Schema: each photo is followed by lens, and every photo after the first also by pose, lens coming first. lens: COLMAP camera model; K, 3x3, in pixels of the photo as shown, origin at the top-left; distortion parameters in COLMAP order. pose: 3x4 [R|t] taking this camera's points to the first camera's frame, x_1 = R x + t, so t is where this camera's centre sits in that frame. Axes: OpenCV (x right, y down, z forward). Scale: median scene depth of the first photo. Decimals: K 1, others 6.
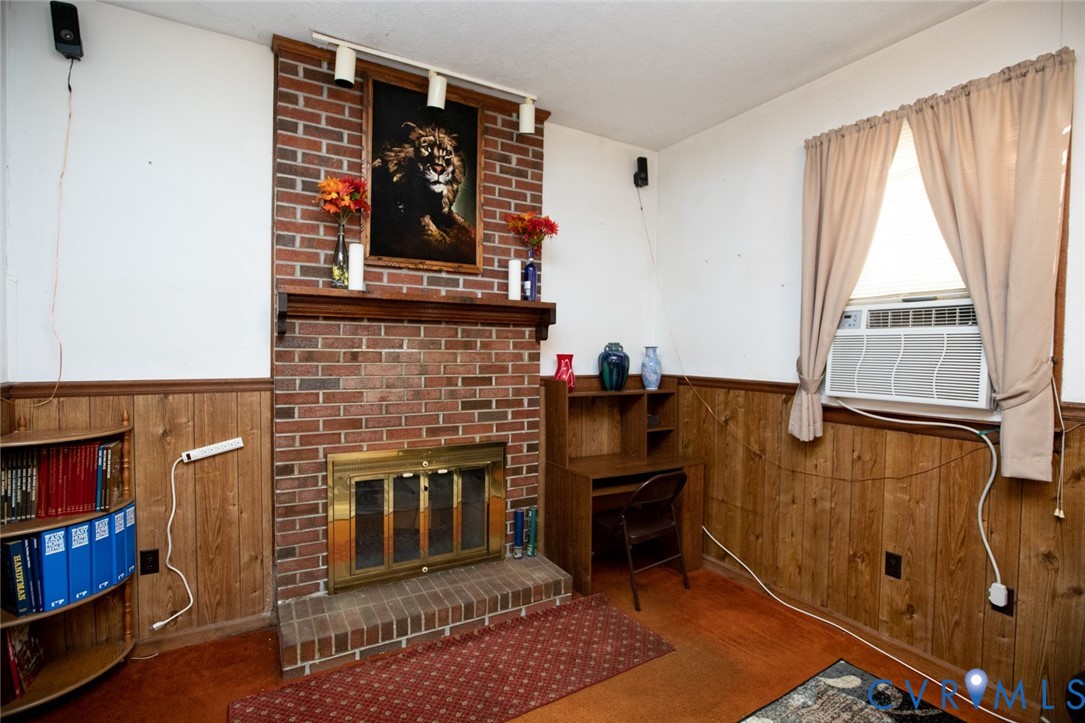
lens RADIAL K [[496.6, 0, 536.7], [0, 496.6, 359.9], [0, 0, 1]] dist [-0.045677, 0.015021]
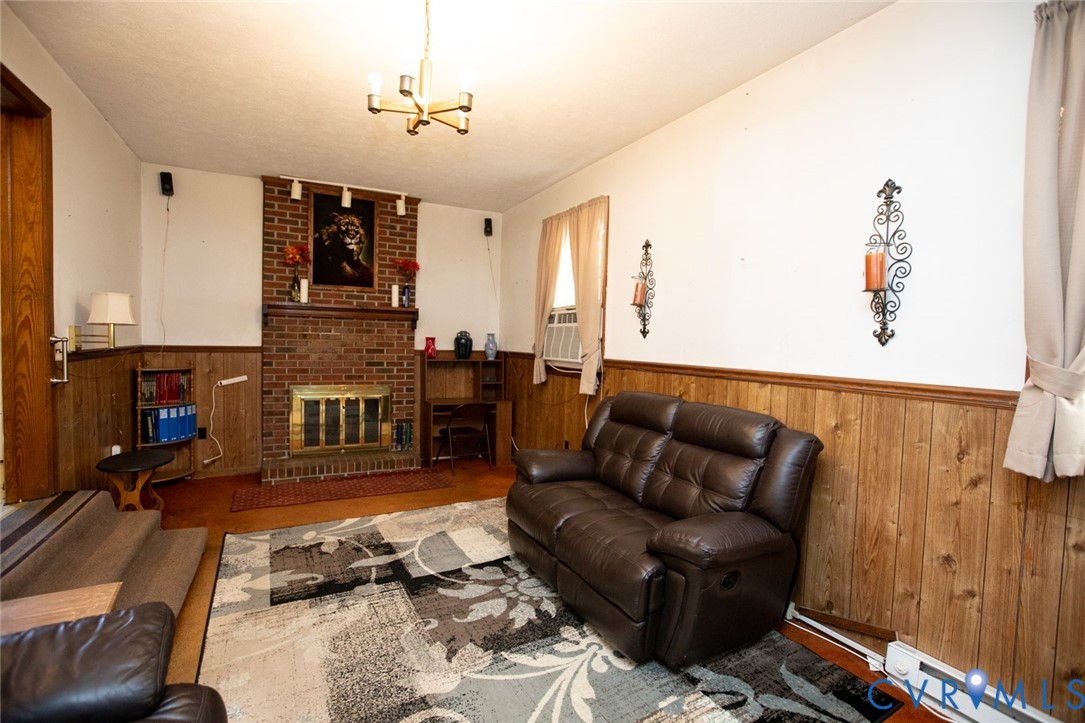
lens RADIAL K [[496.6, 0, 545.0], [0, 496.6, 358.7], [0, 0, 1]] dist [-0.045677, 0.015021]
pose [[0.998441, 0.013652, -0.054125, 0.697868], [-0.012950, 0.999828, 0.013300, 0.044626], [0.054297, -0.012578, 0.998446, -0.900870]]
